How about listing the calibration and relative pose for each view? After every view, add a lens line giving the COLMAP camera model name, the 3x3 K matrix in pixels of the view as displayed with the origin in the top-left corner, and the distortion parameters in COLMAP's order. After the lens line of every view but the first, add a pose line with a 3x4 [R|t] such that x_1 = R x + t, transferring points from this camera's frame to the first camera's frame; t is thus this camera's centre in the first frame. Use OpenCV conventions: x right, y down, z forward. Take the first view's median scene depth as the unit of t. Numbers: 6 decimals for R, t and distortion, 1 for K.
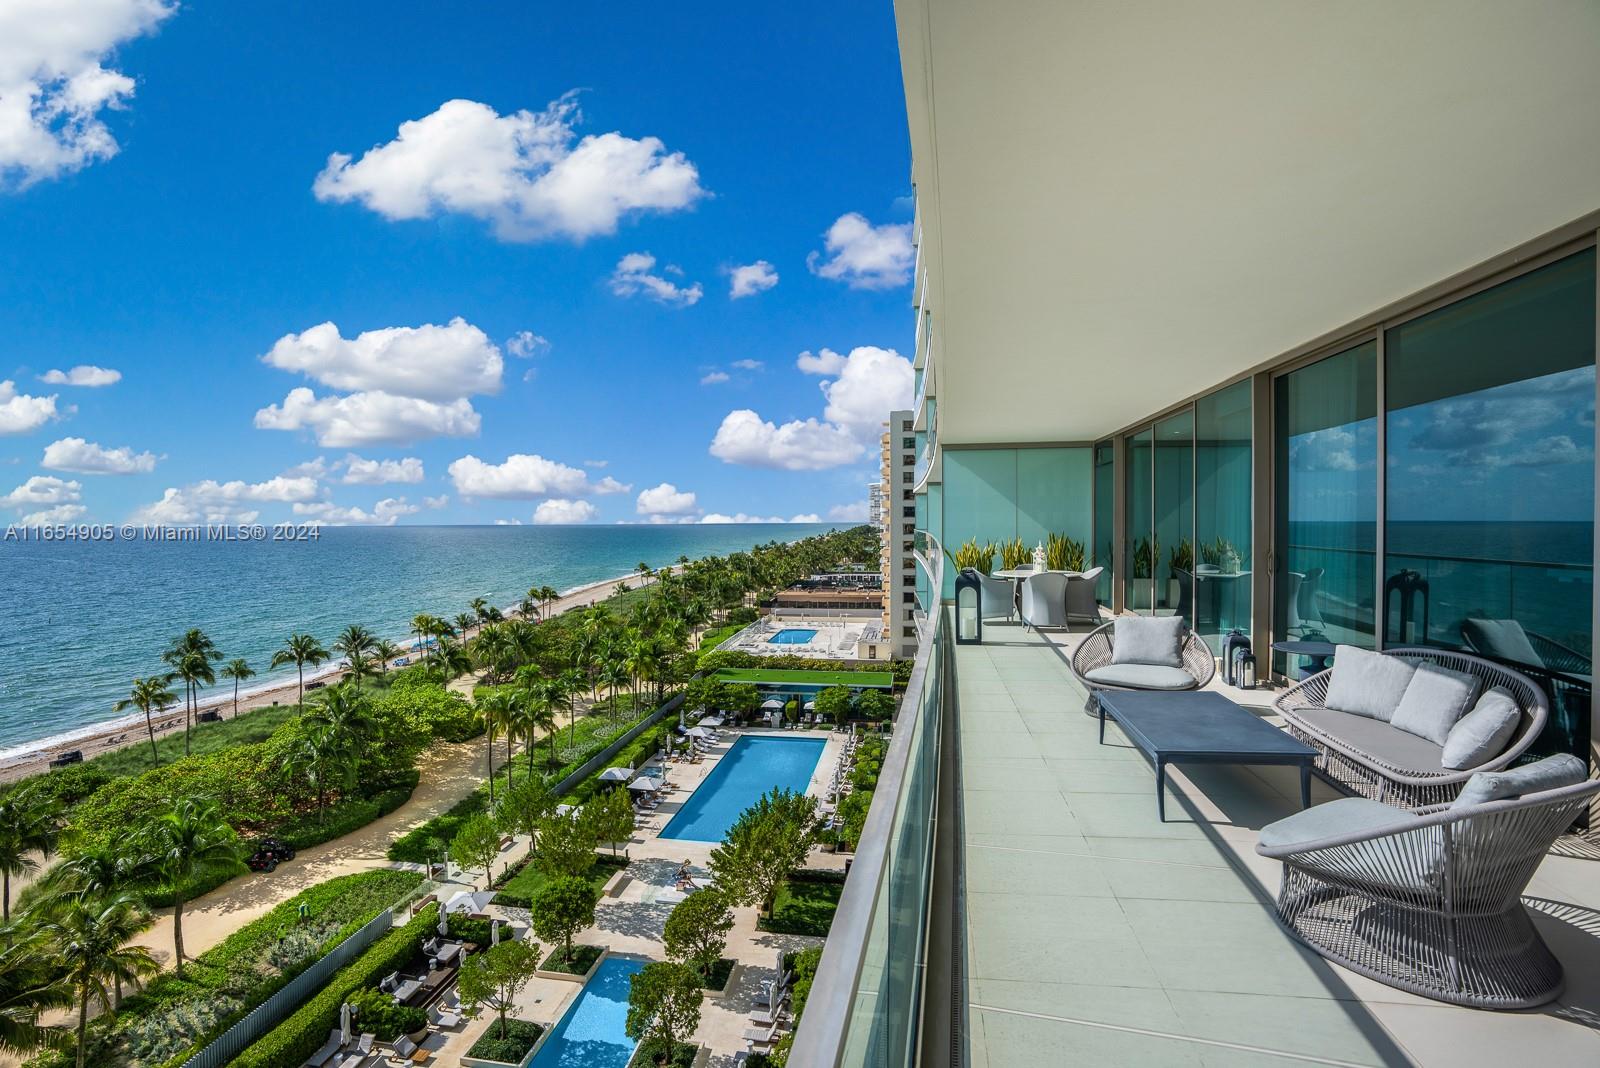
lens RADIAL K [[803.9, 0, 800.0], [0, 803.9, 534.0], [0, 0, 1]] dist [-0.014234, 0.021019]
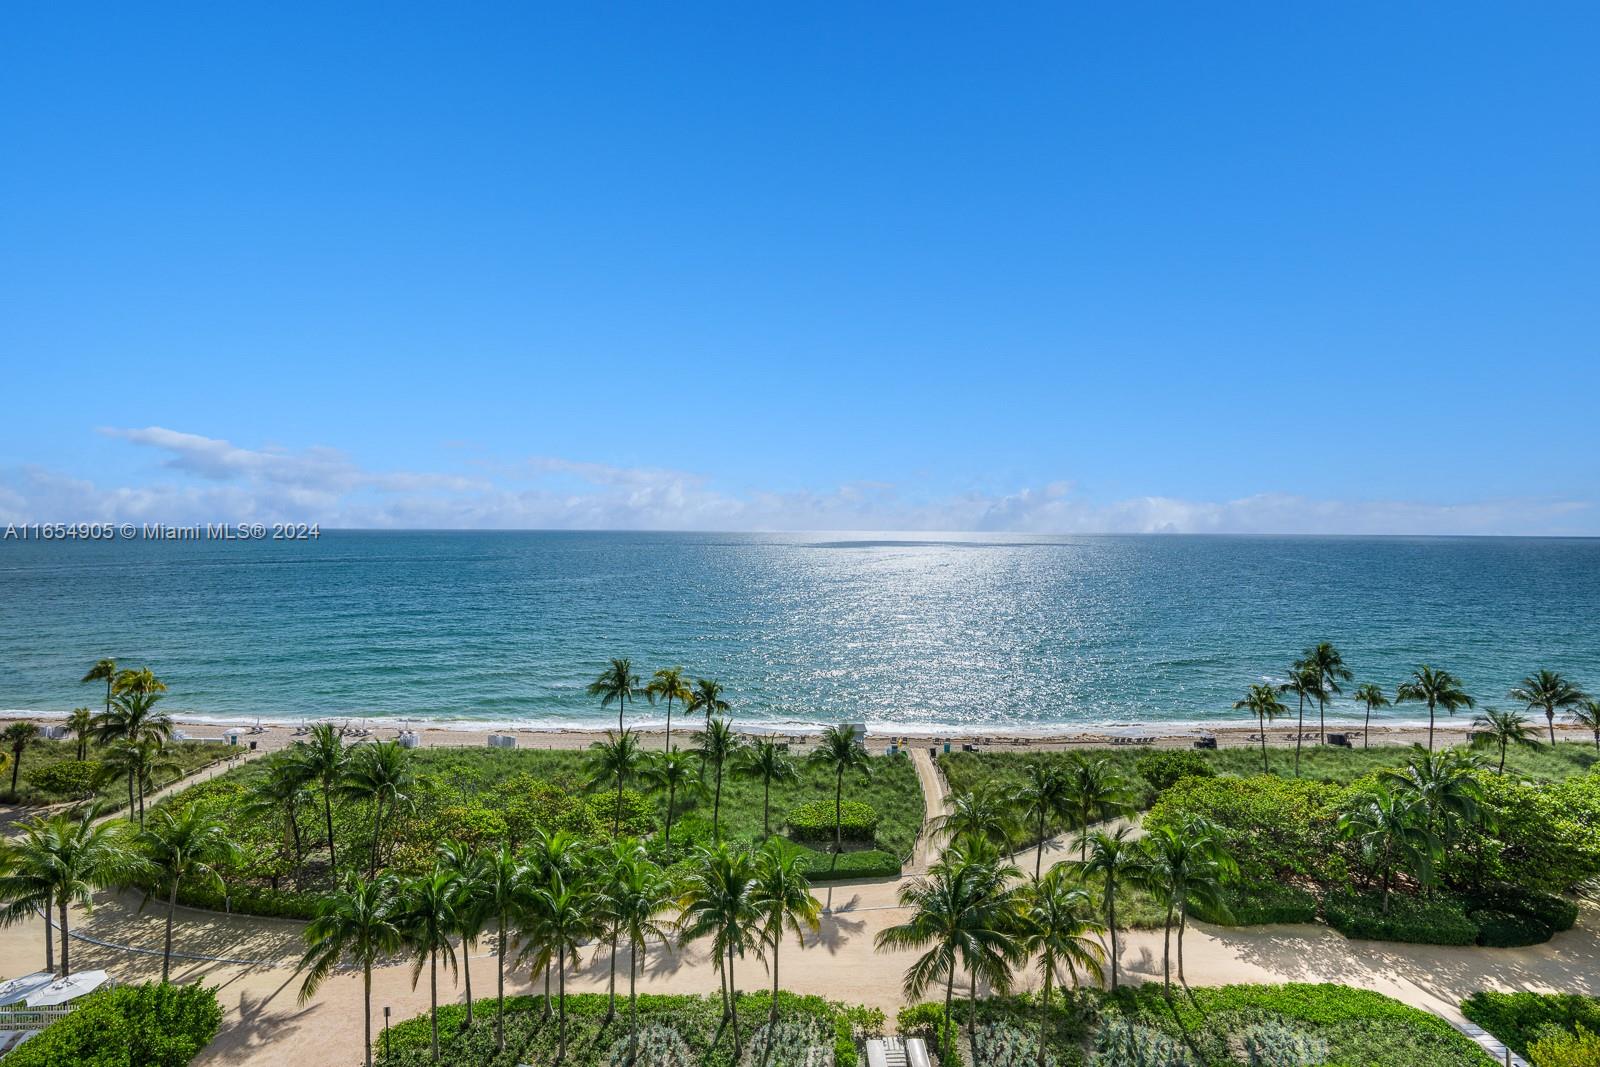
lens RADIAL K [[803.9, 0, 800.0], [0, 803.9, 533.5], [0, 0, 1]] dist [-0.014234, 0.021019]
pose [[0.179960, 0.013363, -0.983583, 0.058629], [-0.021992, 0.999712, 0.009559, -0.004246], [0.983428, 0.019910, 0.180202, 0.241851]]
